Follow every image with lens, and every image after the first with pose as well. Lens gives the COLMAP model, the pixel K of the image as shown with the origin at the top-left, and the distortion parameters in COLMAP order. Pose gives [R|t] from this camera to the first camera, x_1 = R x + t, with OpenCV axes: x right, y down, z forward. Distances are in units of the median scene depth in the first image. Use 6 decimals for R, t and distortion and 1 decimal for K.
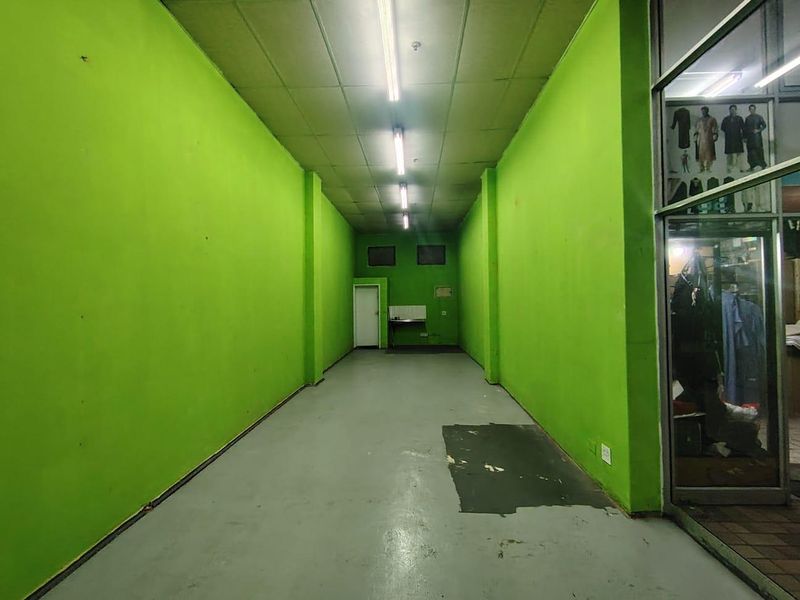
lens RADIAL K [[378.4, 0, 404.3], [0, 378.4, 297.8], [0, 0, 1]] dist [0.002074, -0.002522]
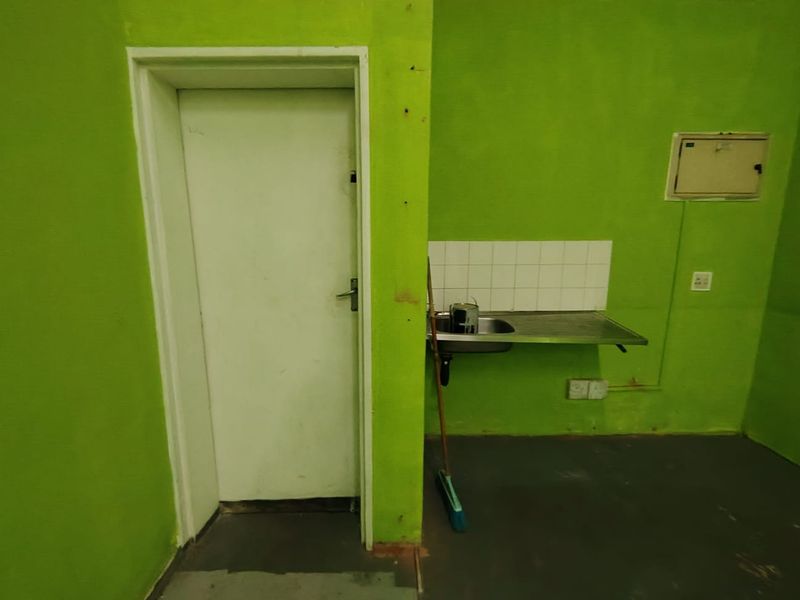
lens RADIAL K [[378.4, 0, 399.1], [0, 378.4, 301.5], [0, 0, 1]] dist [0.002074, -0.002522]
pose [[0.998750, 0.003168, 0.049887, -0.058782], [-0.012521, 0.982028, 0.188319, 0.016615], [-0.048394, -0.188708, 0.980840, 0.843899]]
